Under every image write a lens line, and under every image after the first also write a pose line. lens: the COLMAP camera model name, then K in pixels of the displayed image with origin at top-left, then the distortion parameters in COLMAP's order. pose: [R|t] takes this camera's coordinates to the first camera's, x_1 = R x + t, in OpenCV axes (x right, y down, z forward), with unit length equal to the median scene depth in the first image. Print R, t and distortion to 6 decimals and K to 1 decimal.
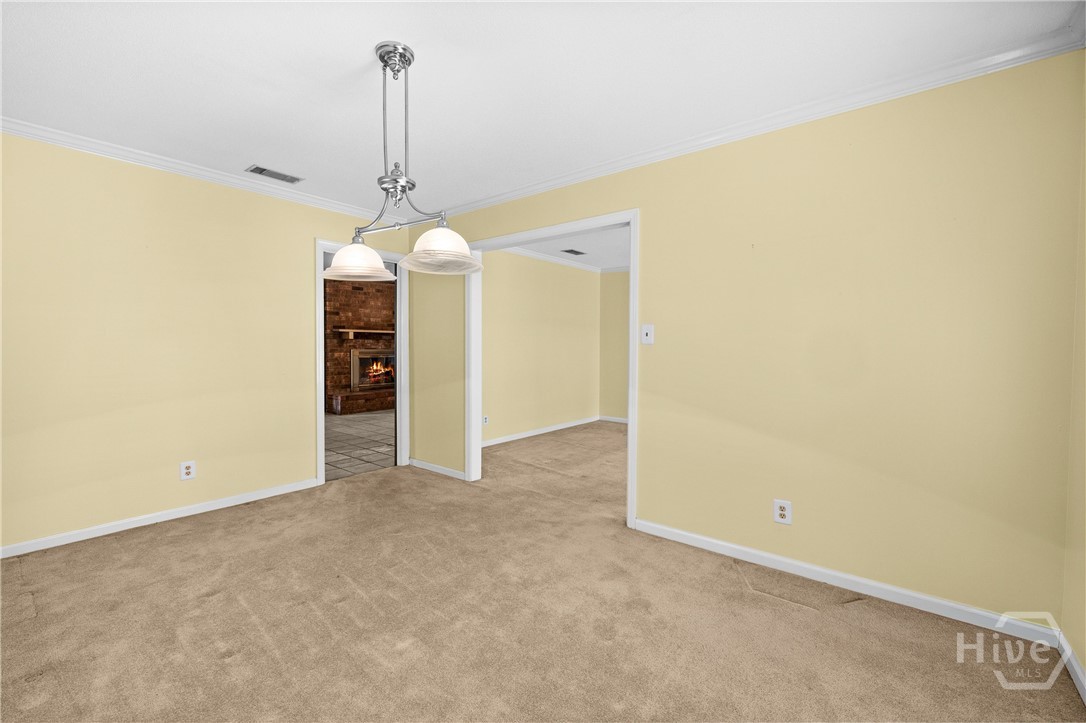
lens RADIAL K [[467.9, 0, 547.7], [0, 467.9, 365.8], [0, 0, 1]] dist [0.001802, -0.000667]
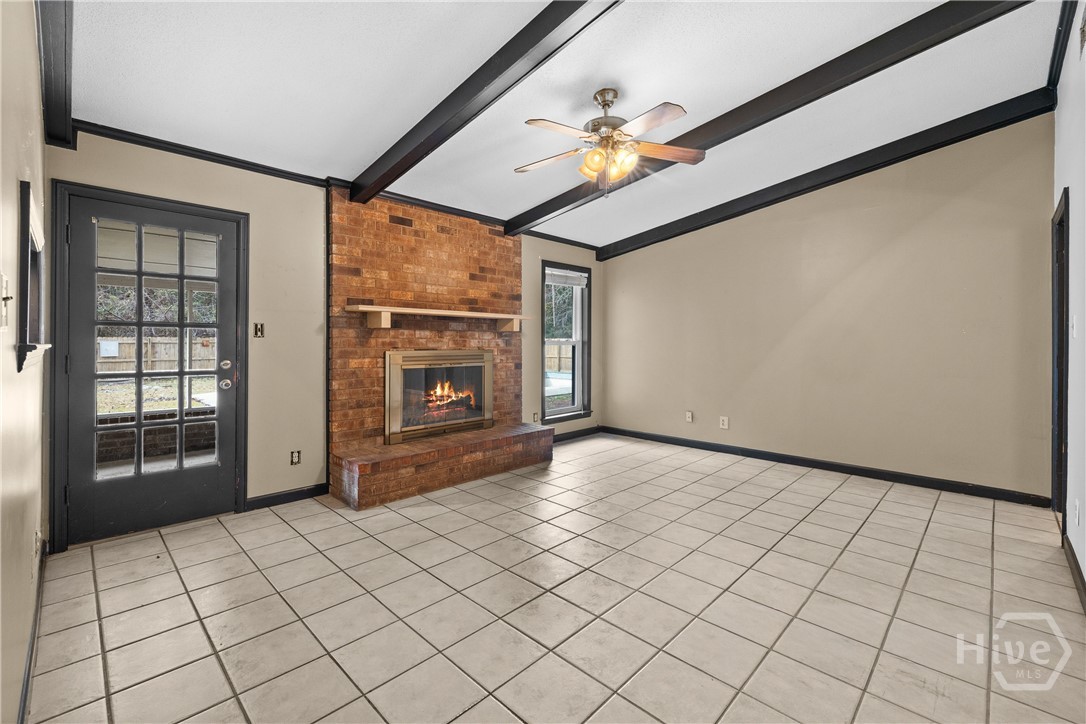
lens RADIAL K [[467.9, 0, 539.6], [0, 467.9, 350.7], [0, 0, 1]] dist [0.001802, -0.000667]
pose [[0.994562, -0.004552, -0.104047, -0.224506], [0.001426, 0.999546, -0.030093, -0.021711], [0.104137, 0.029781, 0.994117, 0.564283]]
